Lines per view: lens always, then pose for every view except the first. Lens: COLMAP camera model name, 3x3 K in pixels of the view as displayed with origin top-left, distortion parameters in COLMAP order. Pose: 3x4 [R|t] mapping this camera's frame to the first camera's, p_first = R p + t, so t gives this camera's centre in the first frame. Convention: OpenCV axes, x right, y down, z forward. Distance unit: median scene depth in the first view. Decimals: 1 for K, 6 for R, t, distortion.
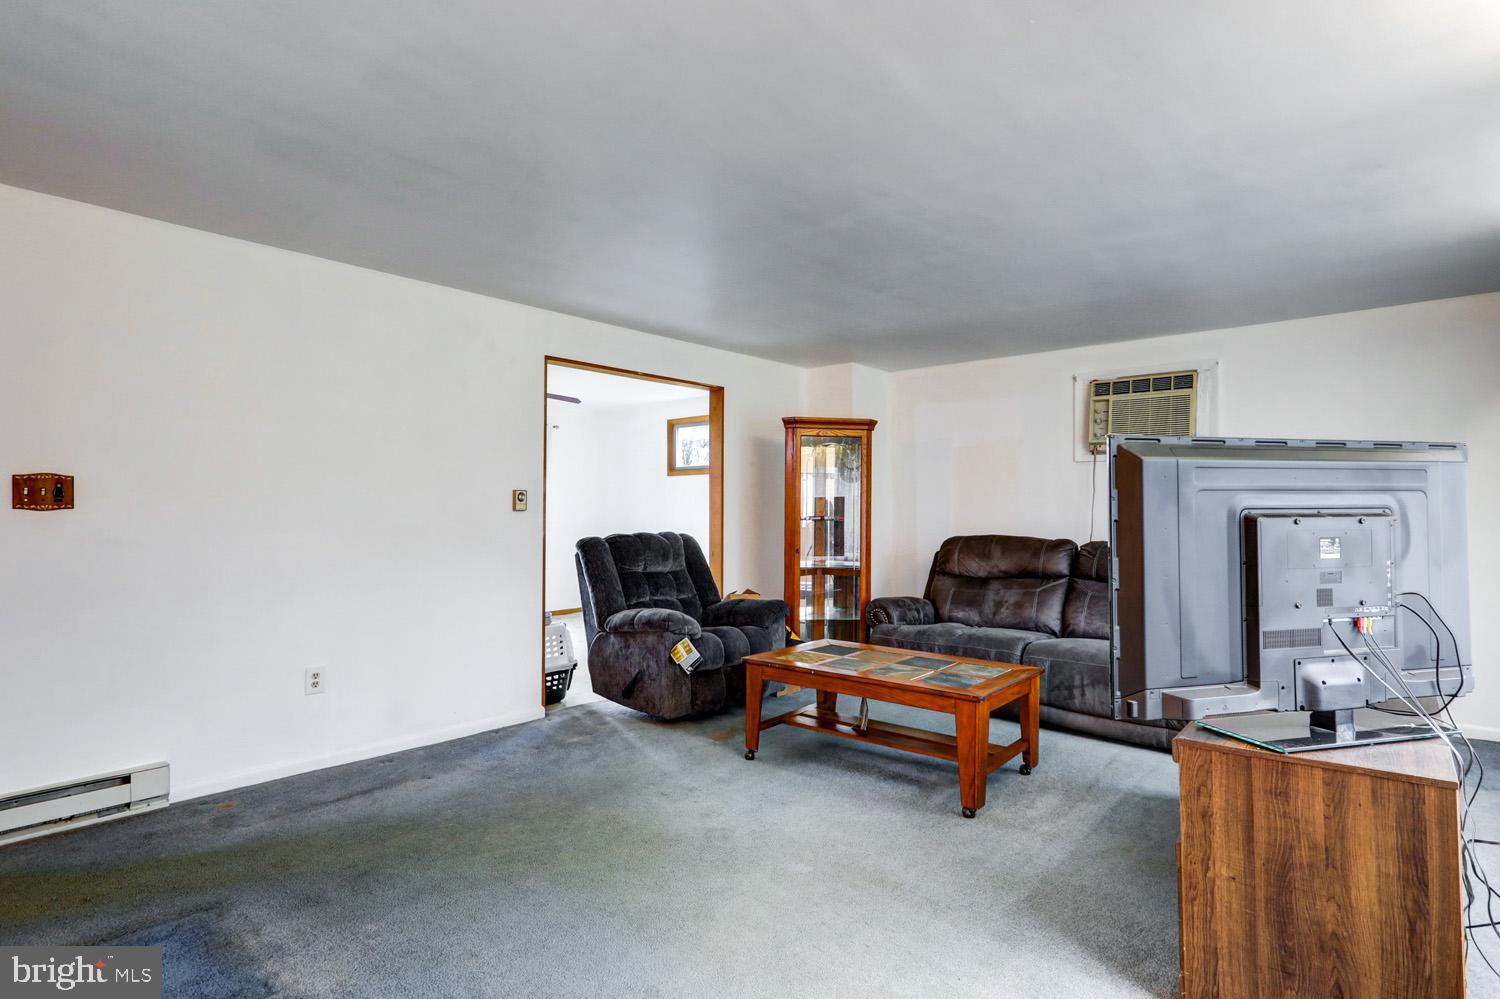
lens RADIAL K [[743.1, 0, 754.8], [0, 743.1, 516.6], [0, 0, 1]] dist [0.000751, 0.000079]
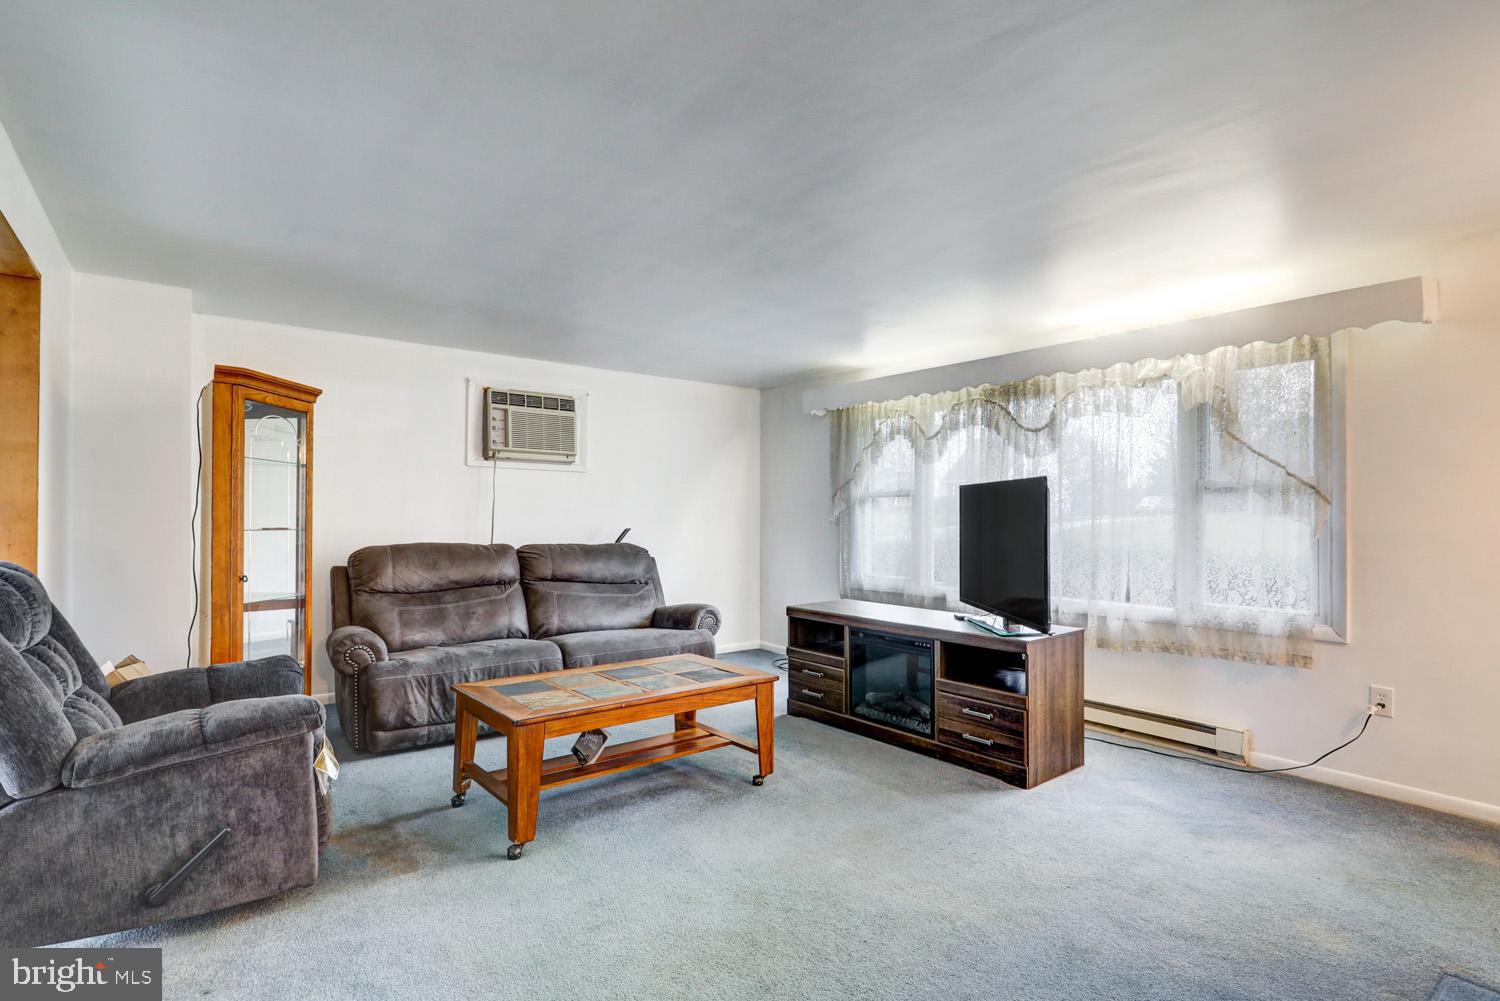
lens RADIAL K [[743.1, 0, 754.8], [0, 743.1, 517.6], [0, 0, 1]] dist [0.000751, 0.000079]
pose [[0.205620, -0.004043, 0.978624, -0.500378], [0.002348, 0.999991, 0.003637, -0.007827], [-0.978629, 0.001550, 0.205628, 0.460380]]
